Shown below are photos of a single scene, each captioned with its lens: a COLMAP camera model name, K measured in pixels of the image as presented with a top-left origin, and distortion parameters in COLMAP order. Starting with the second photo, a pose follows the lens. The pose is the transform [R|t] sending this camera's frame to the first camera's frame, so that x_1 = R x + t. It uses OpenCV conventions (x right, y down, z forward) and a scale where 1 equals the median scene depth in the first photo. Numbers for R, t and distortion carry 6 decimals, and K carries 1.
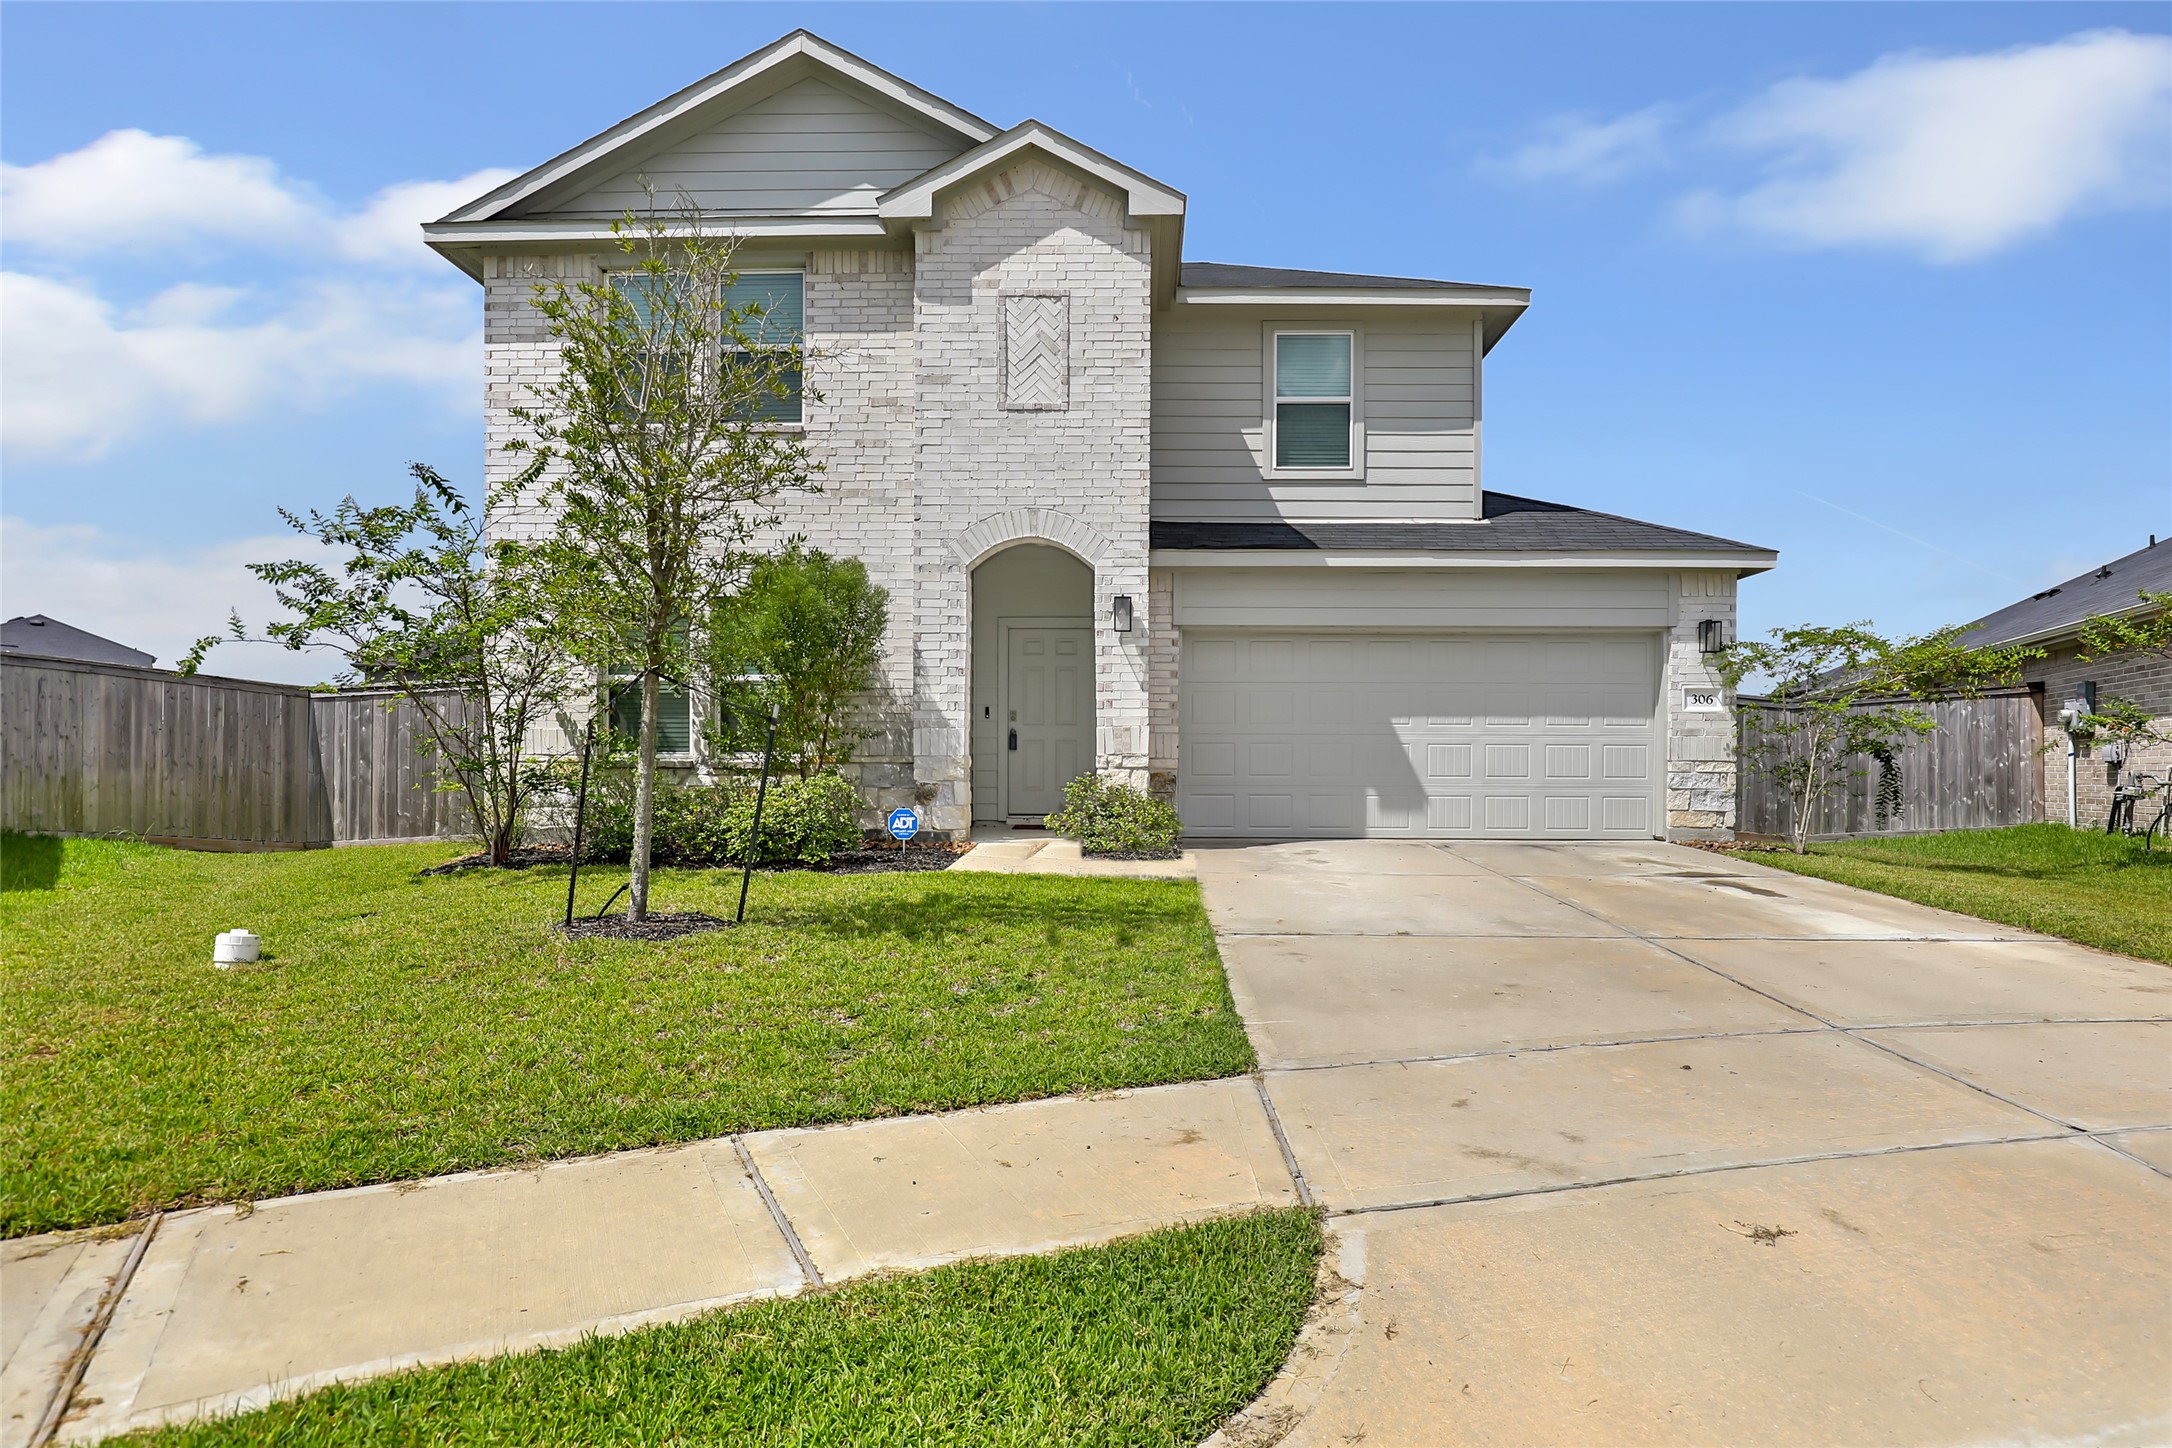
lens RADIAL K [[1141.6, 0, 1085.8], [0, 1141.6, 800.3], [0, 0, 1]] dist [-0.001669, -0.000708]
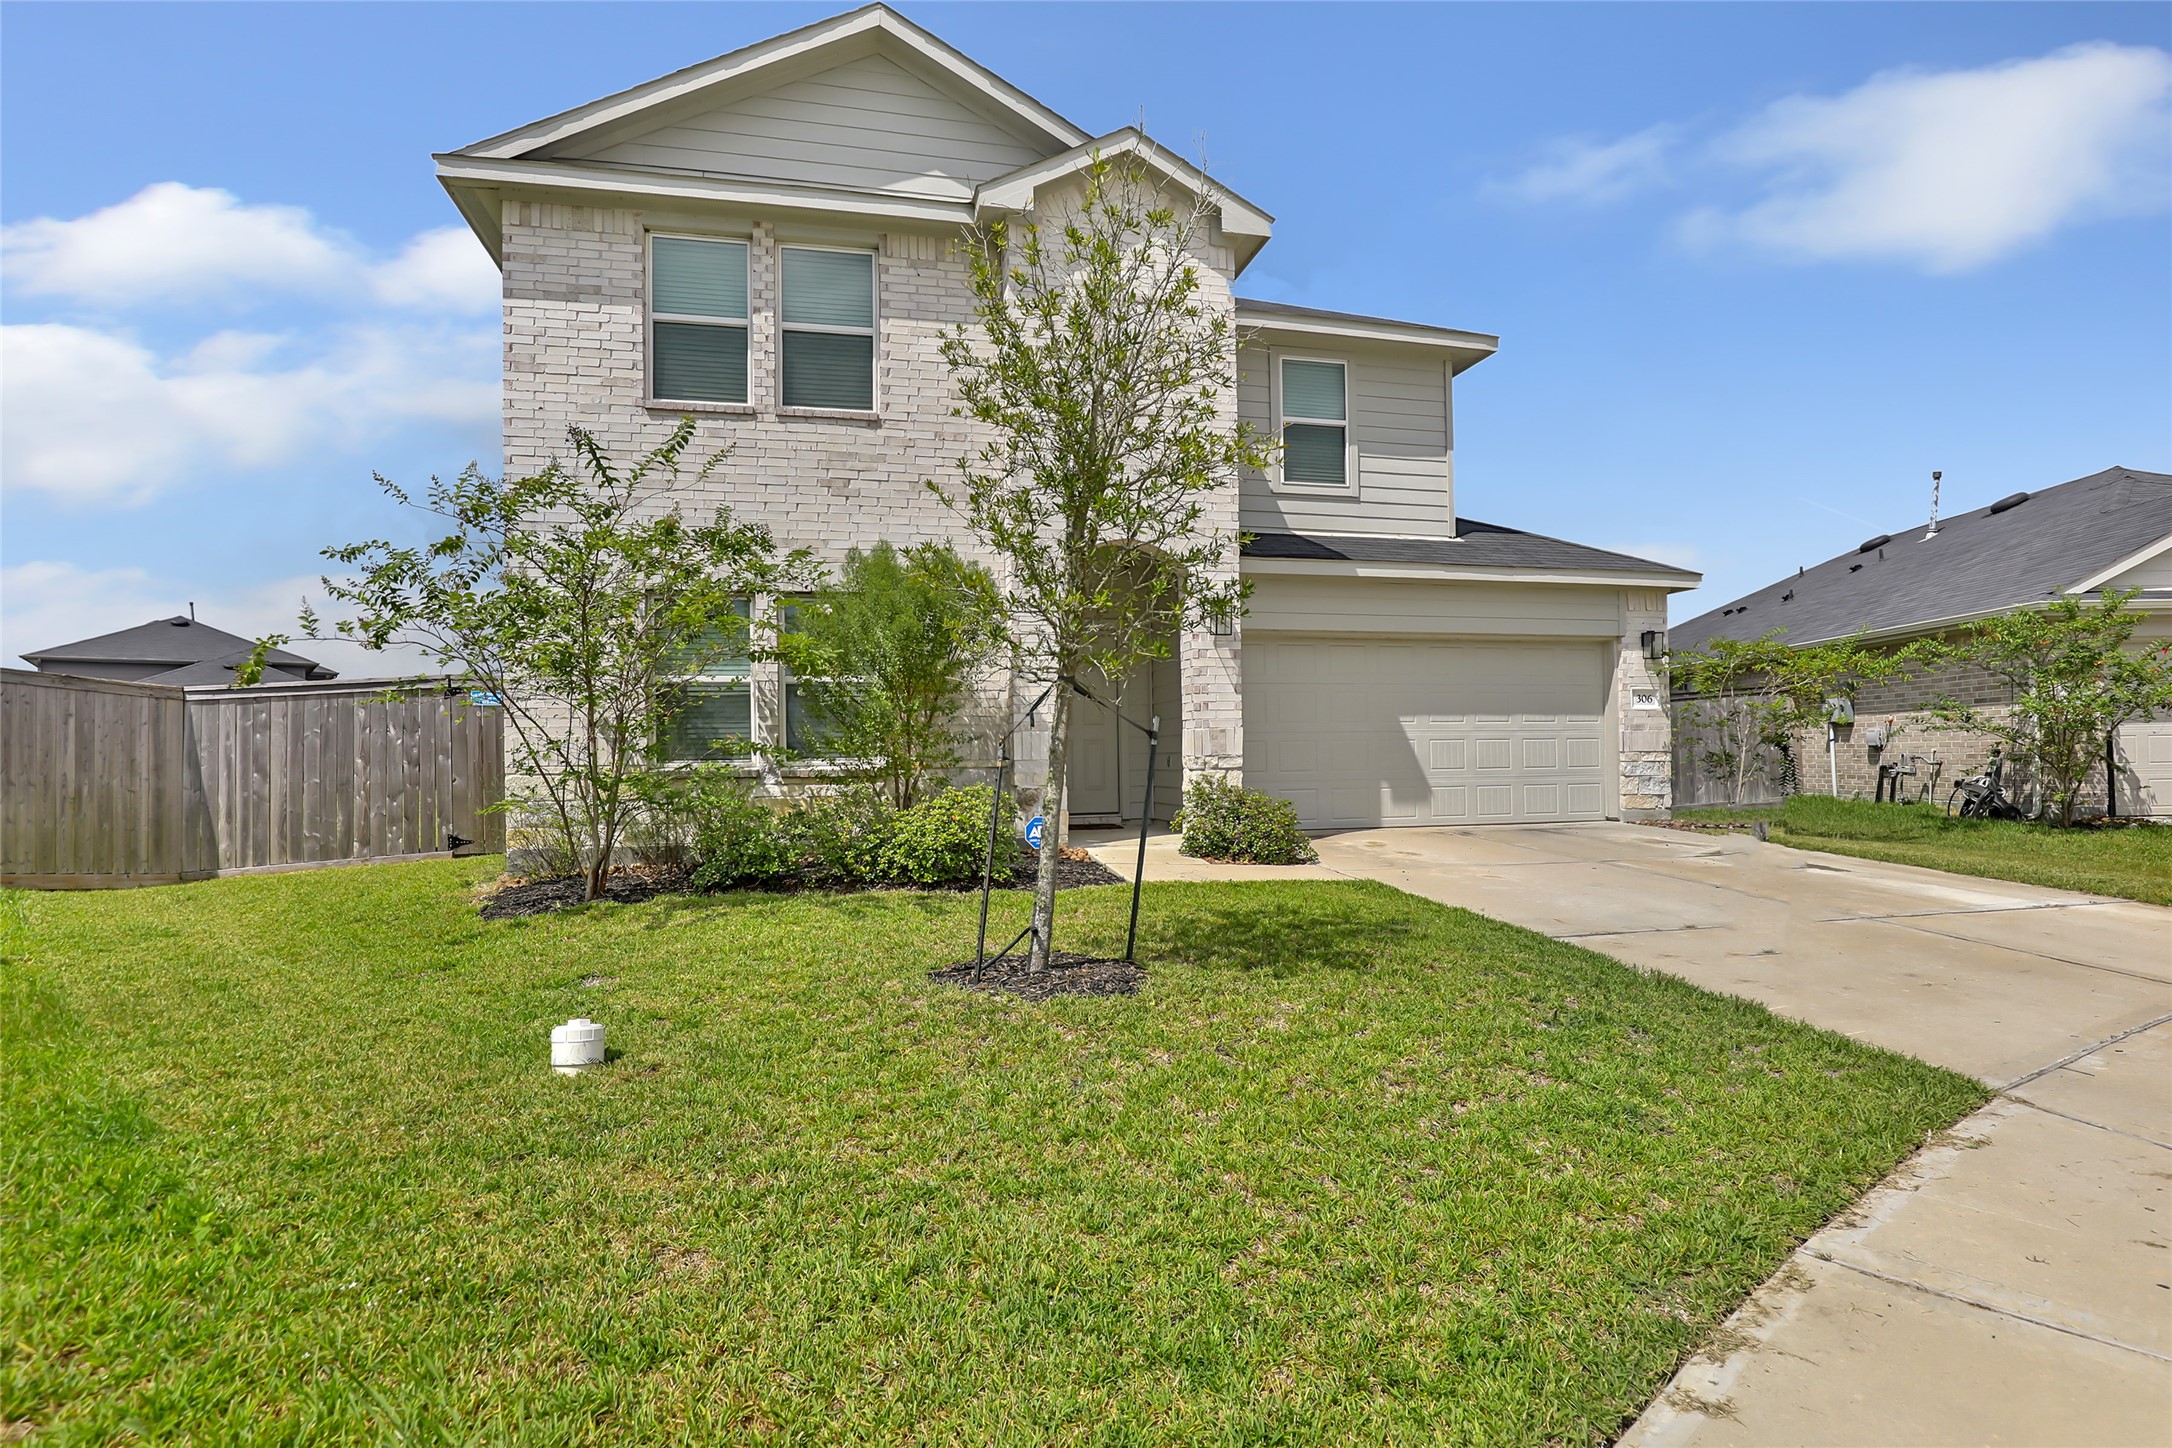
lens RADIAL K [[1046.1, 0, 1087.7], [0, 1046.1, 762.9], [0, 0, 1]] dist [-0.011333, 0.000427]
pose [[0.967441, -0.018445, 0.252425, -0.280371], [0.023619, 0.999568, -0.017482, -0.017820], [-0.251994, 0.022875, 0.967458, 0.114467]]
